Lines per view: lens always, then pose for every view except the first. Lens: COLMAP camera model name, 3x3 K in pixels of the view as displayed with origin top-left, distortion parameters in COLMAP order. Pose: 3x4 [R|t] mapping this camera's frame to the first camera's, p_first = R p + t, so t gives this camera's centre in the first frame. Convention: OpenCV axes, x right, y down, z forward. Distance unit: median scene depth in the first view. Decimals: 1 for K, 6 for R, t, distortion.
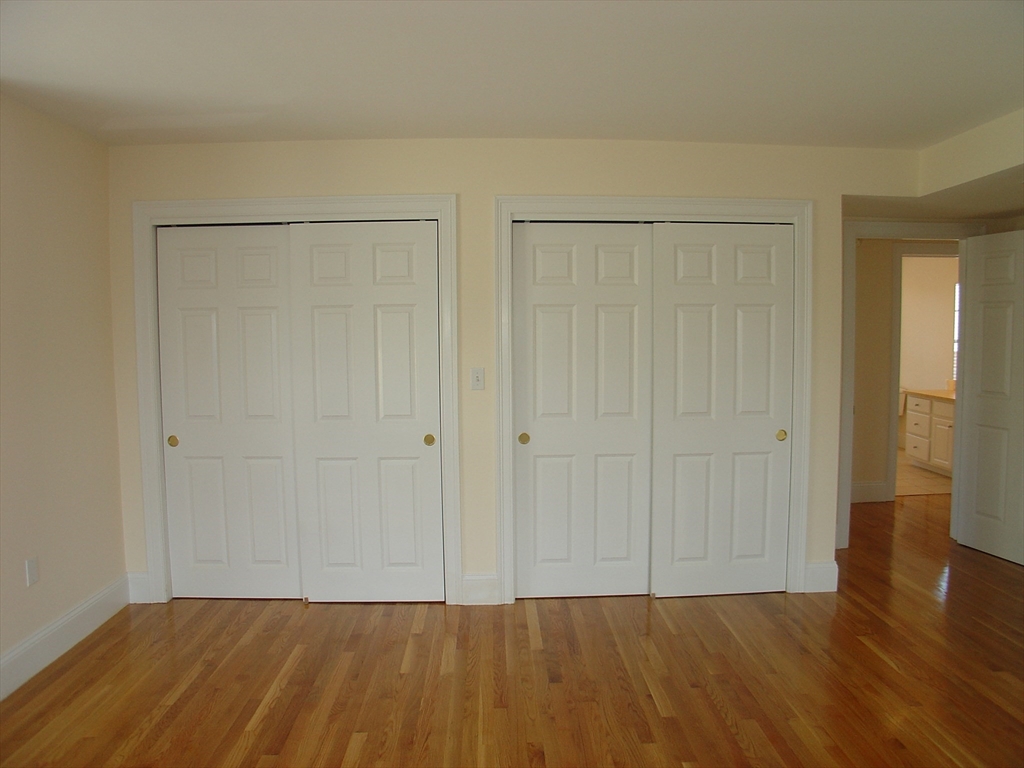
lens RADIAL K [[649.1, 0, 512.0], [0, 649.1, 384.0], [0, 0, 1]] dist [-0.046927, 0.000301]
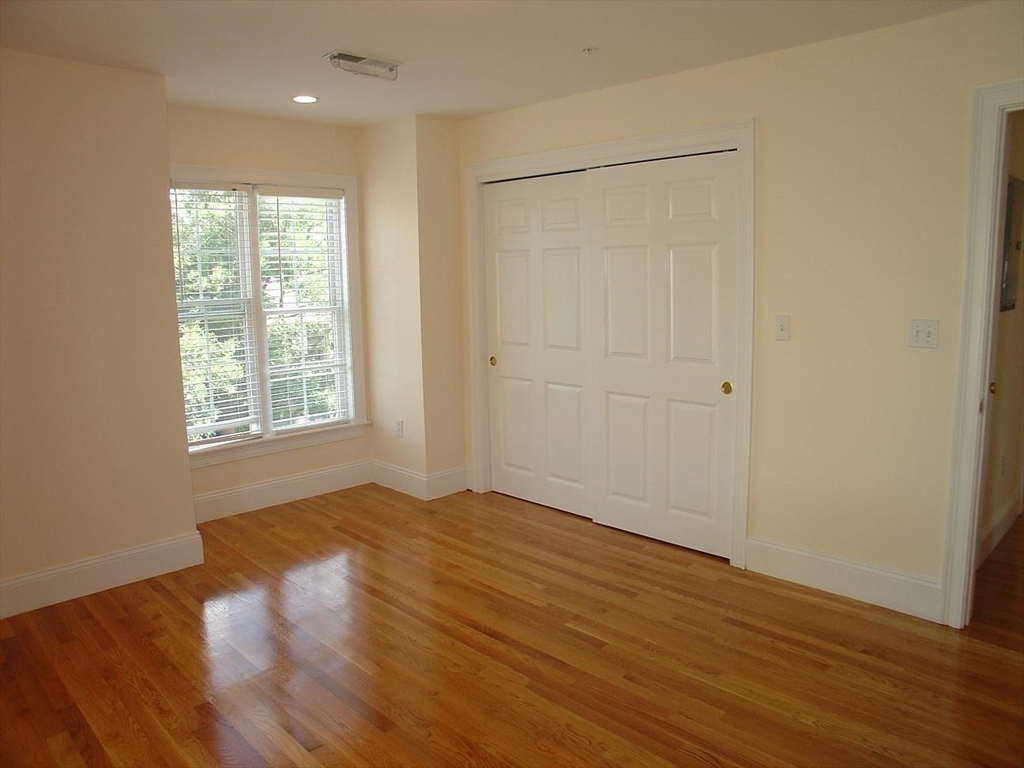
lens RADIAL K [[757.7, 0, 512.0], [0, 757.7, 384.0], [0, 0, 1]] dist [-0.001740, -0.000181]
pose [[0.694254, 0.105835, -0.711906, 0.573237], [-0.055956, 0.994072, 0.093214, -0.005337], [0.717551, -0.024879, 0.696061, 0.023276]]
